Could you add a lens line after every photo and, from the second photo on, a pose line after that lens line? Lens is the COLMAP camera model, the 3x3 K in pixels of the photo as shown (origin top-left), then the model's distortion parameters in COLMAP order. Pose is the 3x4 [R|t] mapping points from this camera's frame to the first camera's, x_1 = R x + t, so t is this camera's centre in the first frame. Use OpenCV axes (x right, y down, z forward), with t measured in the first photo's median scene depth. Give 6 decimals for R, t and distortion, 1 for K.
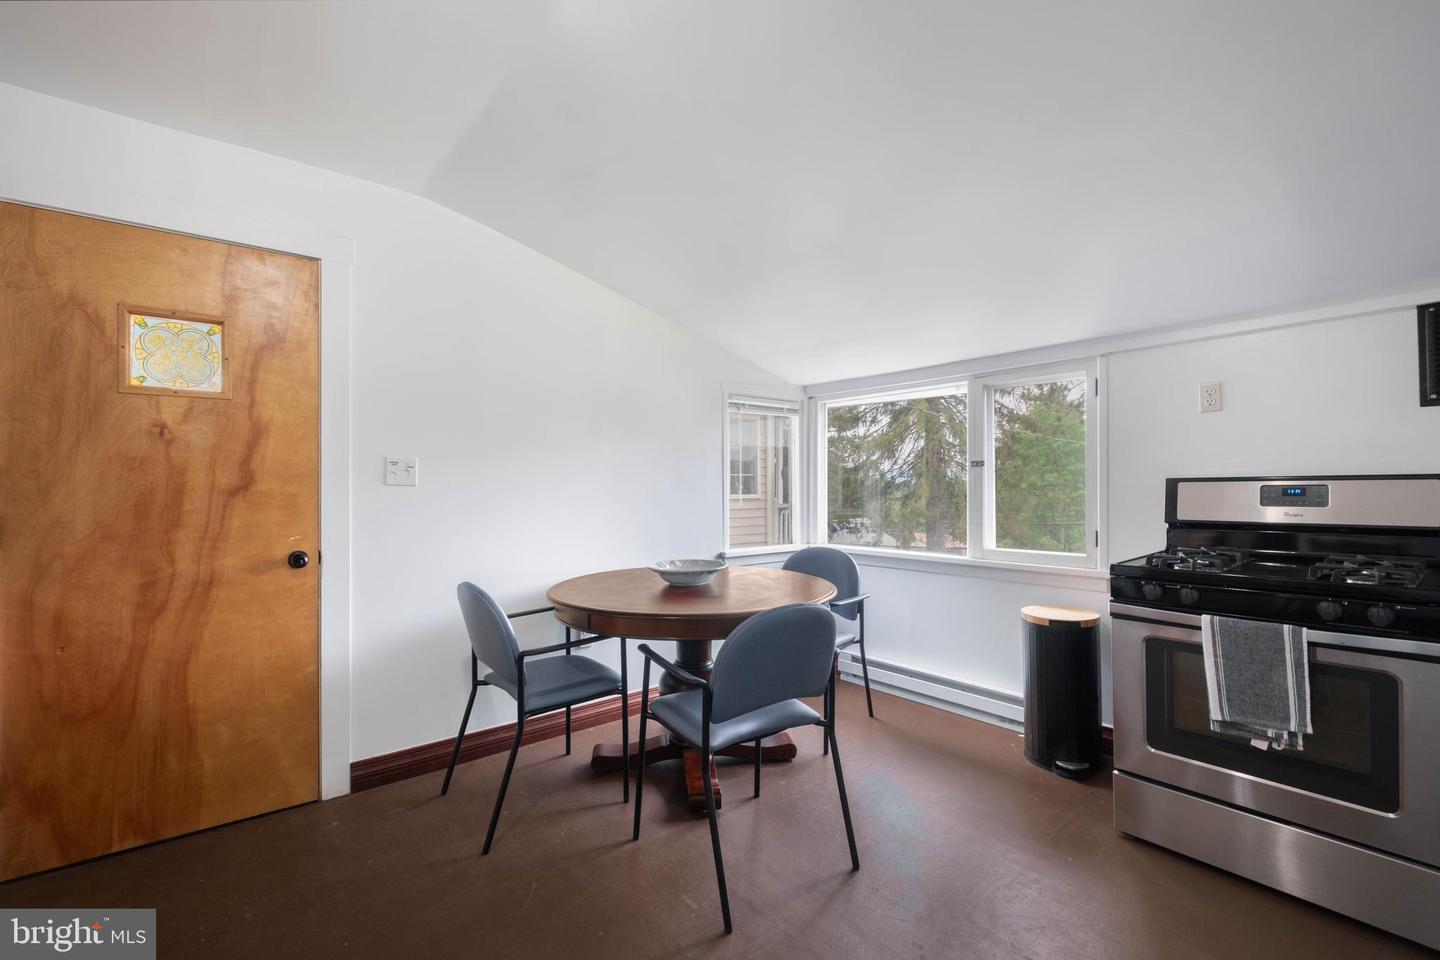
lens RADIAL K [[639.8, 0, 724.9], [0, 639.8, 482.9], [0, 0, 1]] dist [0.015801, -0.000090]
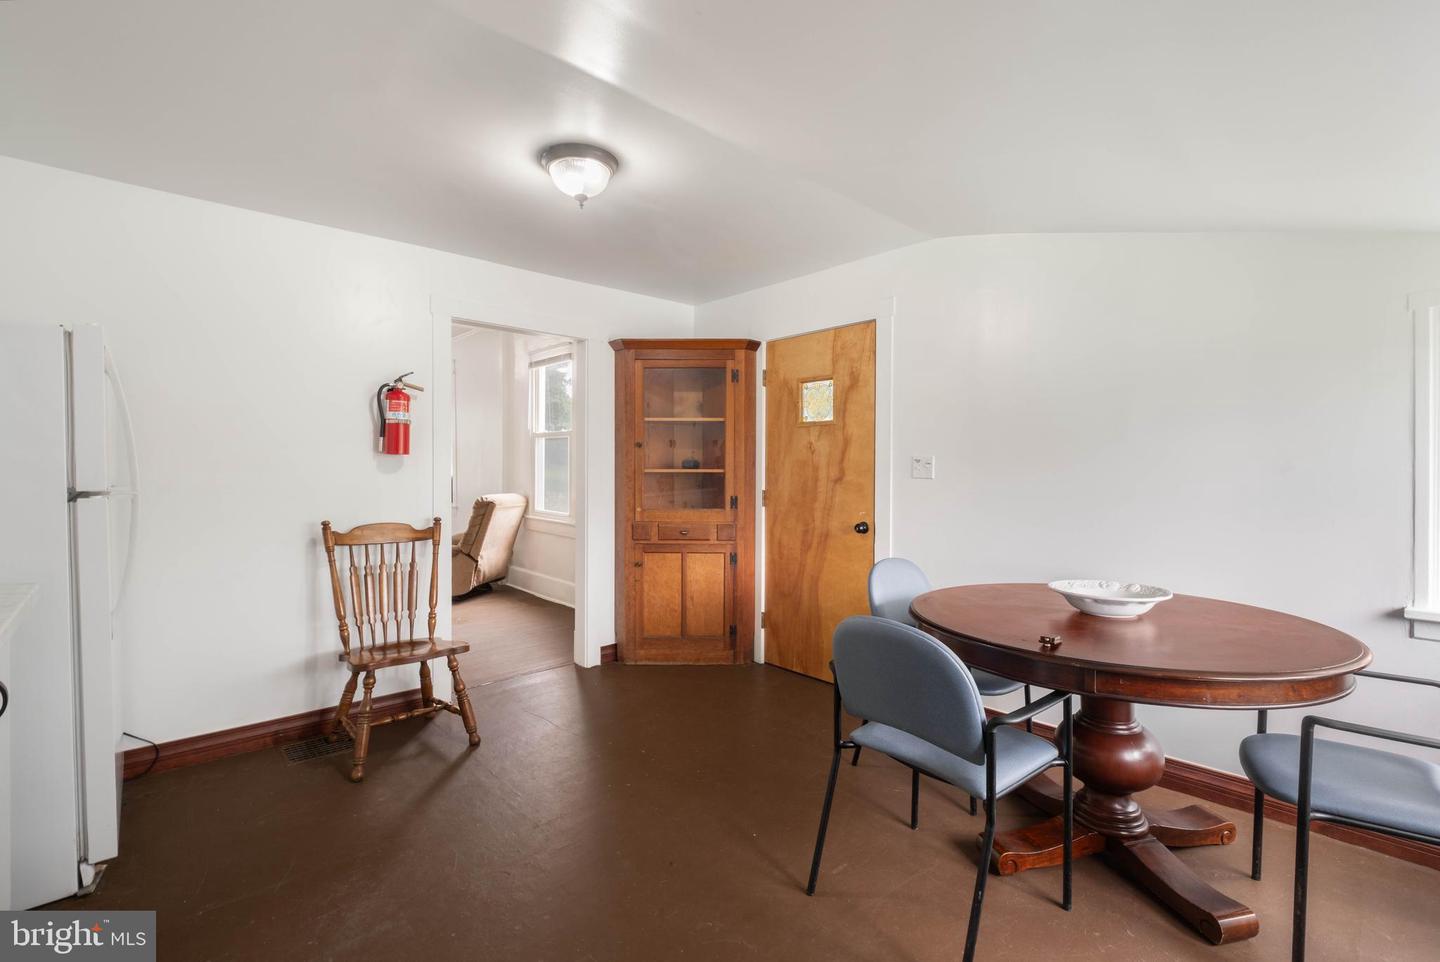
lens RADIAL K [[639.8, 0, 724.9], [0, 639.8, 483.9], [0, 0, 1]] dist [0.015801, -0.000090]
pose [[0.071385, 0.022335, -0.997199, 0.832716], [0.000526, 0.999748, 0.022430, -0.015606], [0.997449, -0.002126, 0.071355, 0.617794]]
